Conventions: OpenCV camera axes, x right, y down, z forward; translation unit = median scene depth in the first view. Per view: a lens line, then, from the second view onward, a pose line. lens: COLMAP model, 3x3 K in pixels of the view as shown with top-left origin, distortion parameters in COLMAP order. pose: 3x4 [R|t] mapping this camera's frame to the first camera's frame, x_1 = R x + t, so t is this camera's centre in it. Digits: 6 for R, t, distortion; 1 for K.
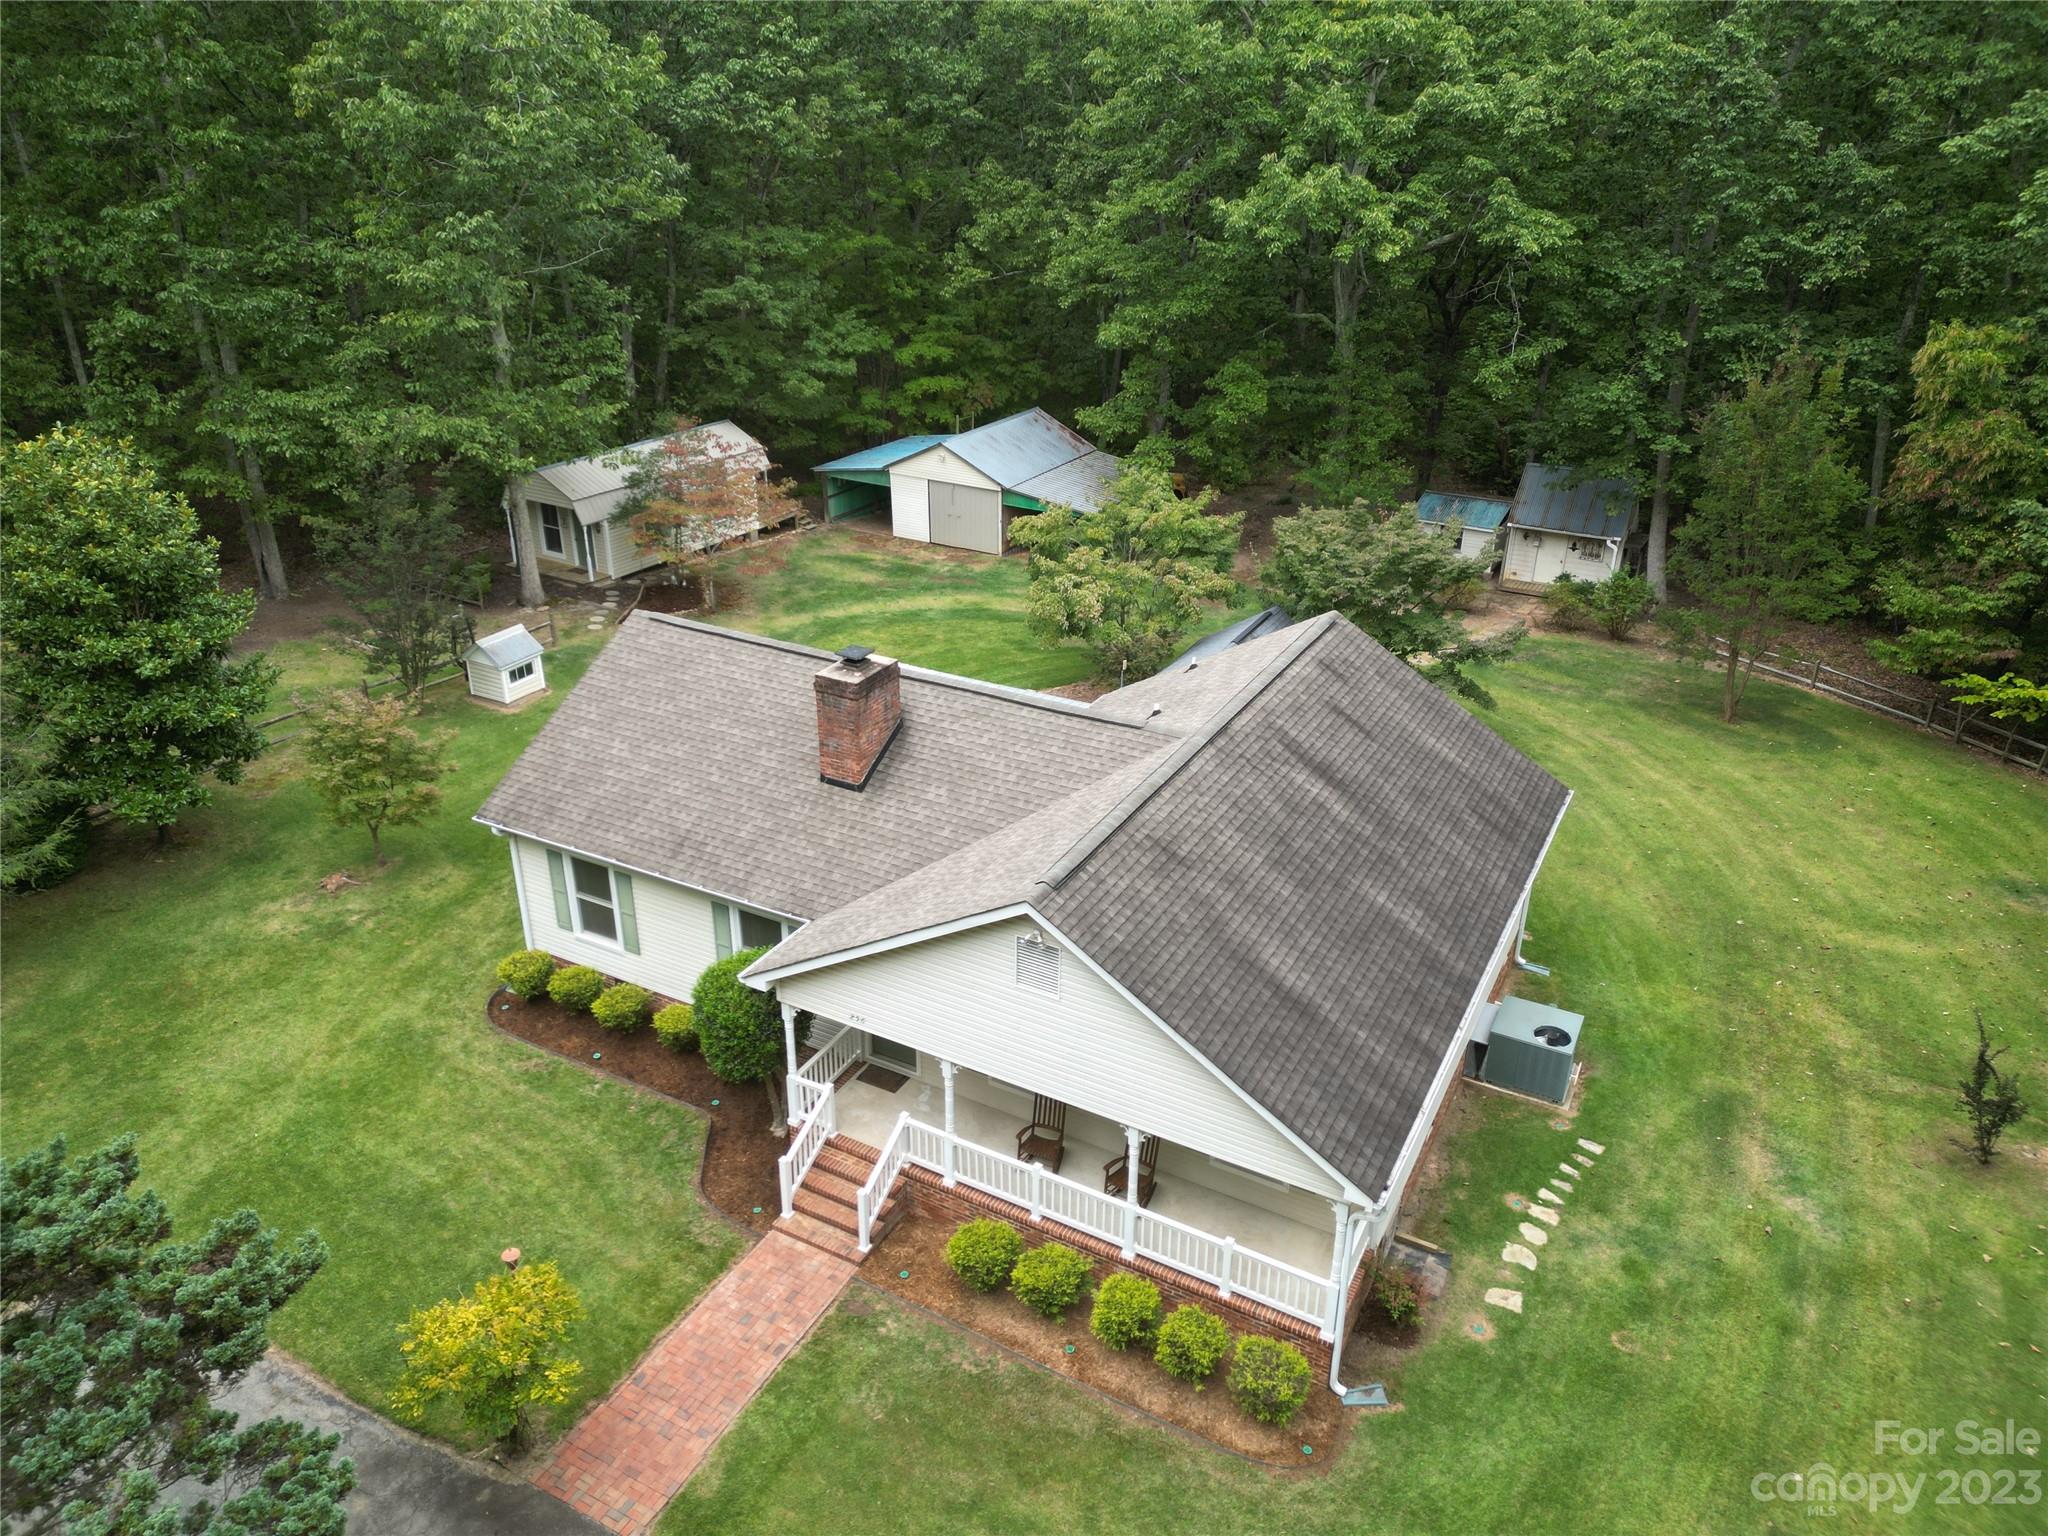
lens RADIAL K [[1428.1, 0, 1018.9], [0, 1428.1, 766.3], [0, 0, 1]] dist [0.067344, -0.080248]
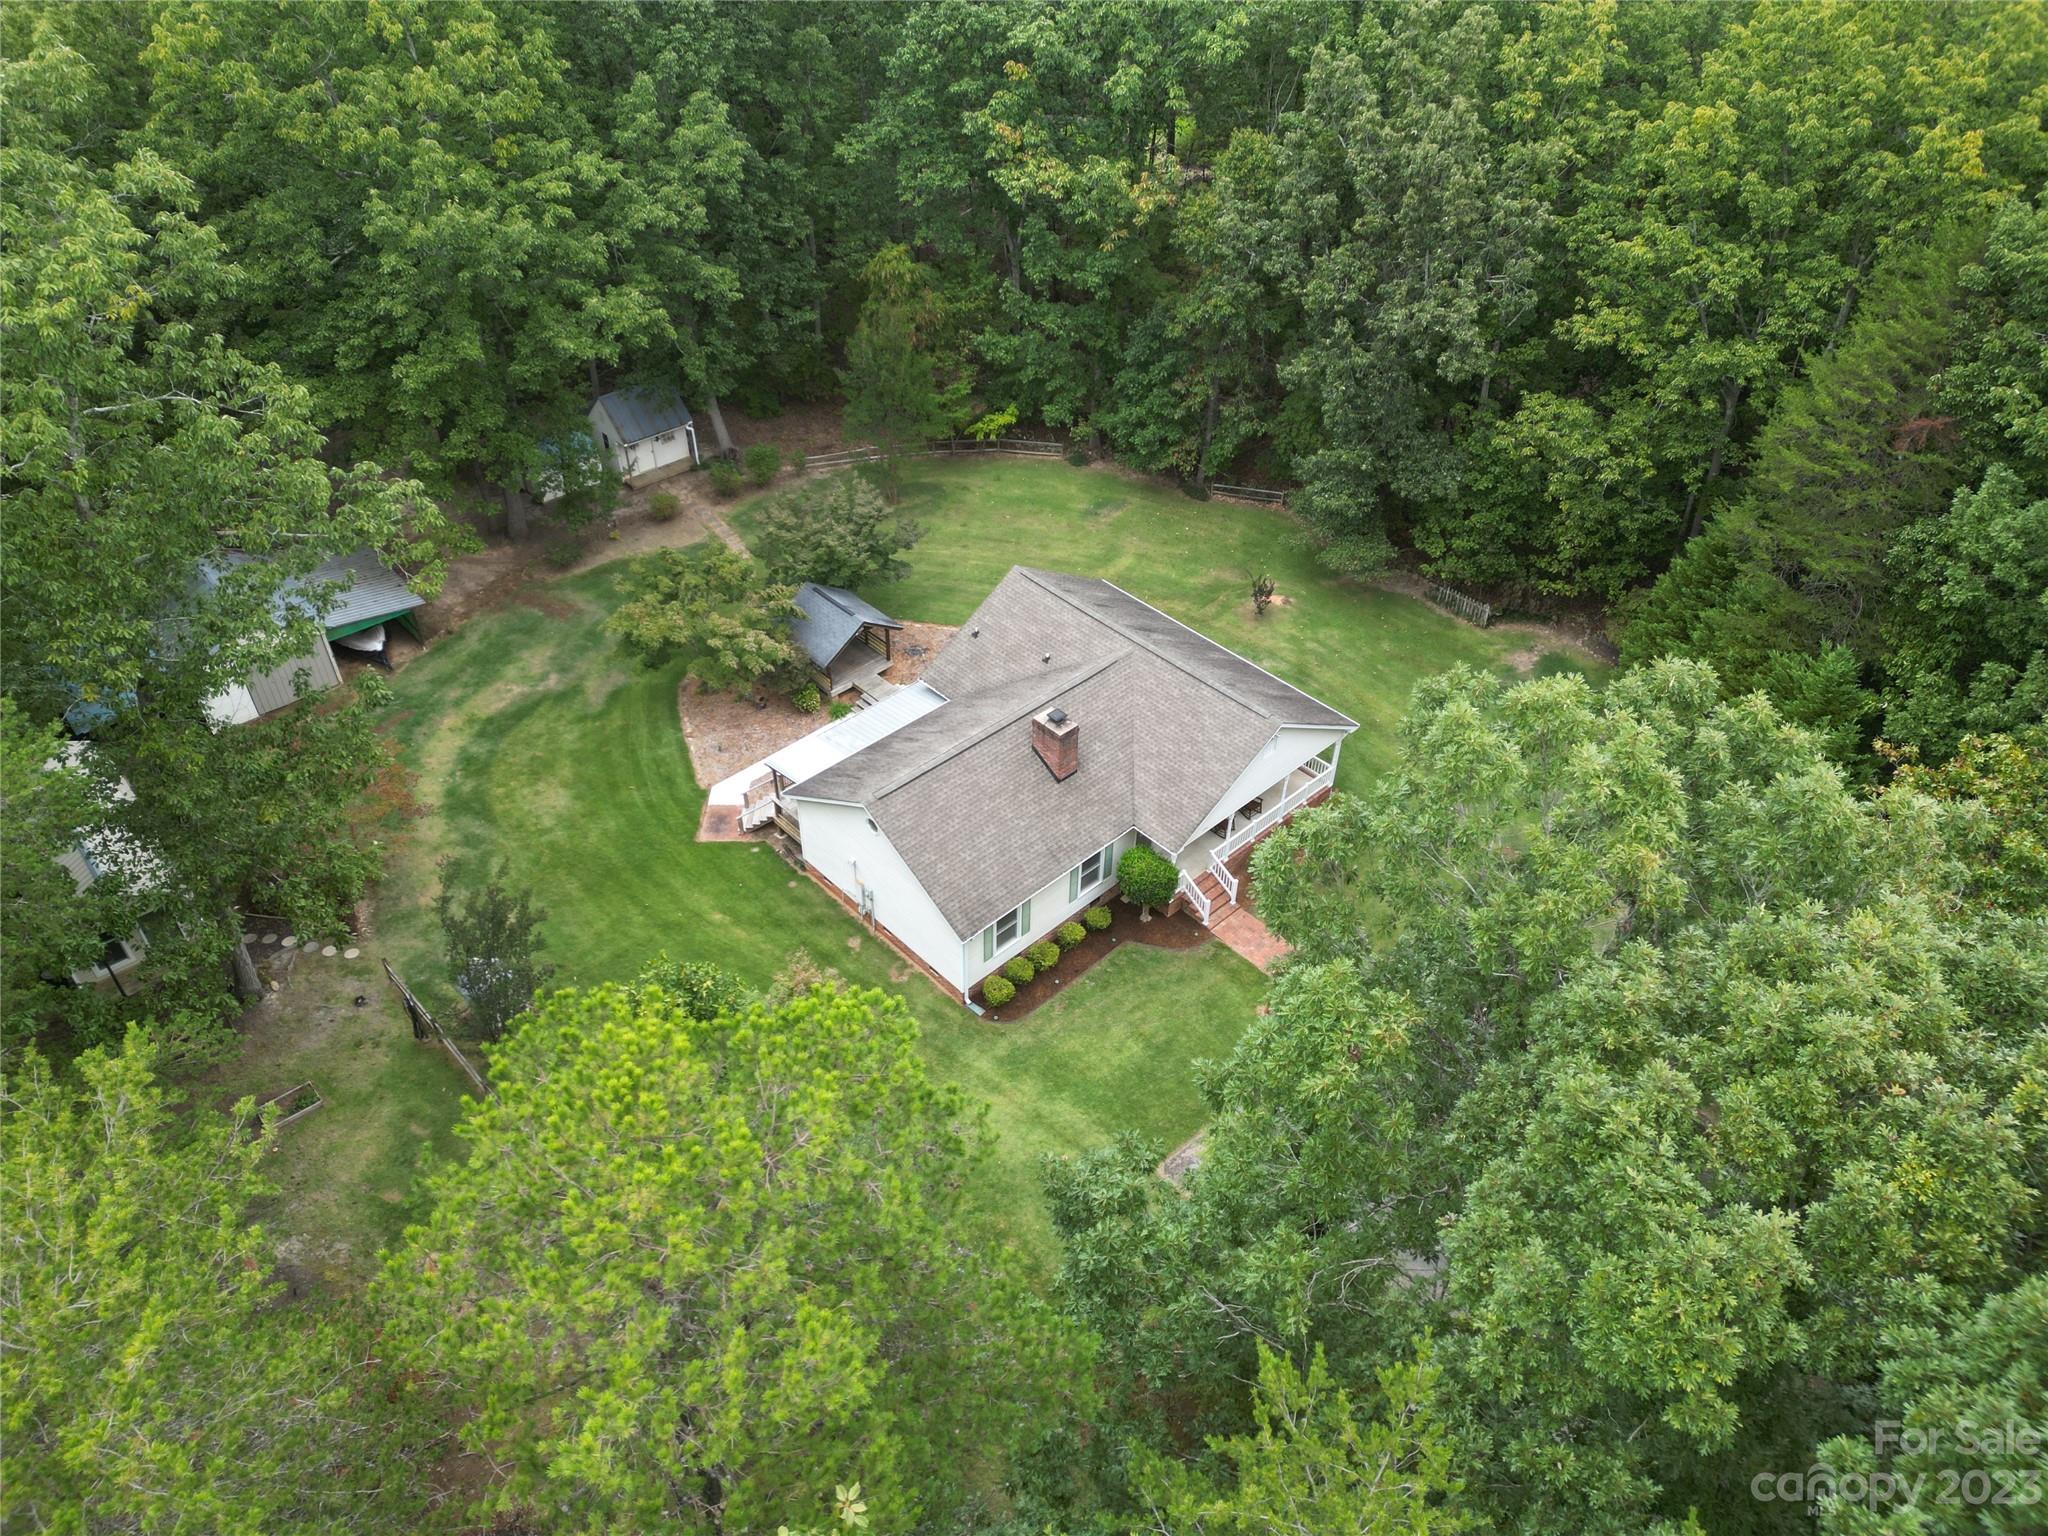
lens RADIAL K [[1428.1, 0, 1018.9], [0, 1428.1, 766.3], [0, 0, 1]] dist [0.067344, -0.080248]
pose [[0.301590, -0.620757, 0.723674, -0.999817], [0.398963, 0.771535, 0.495543, -0.638631], [-0.865952, 0.139268, 0.480346, 0.092397]]
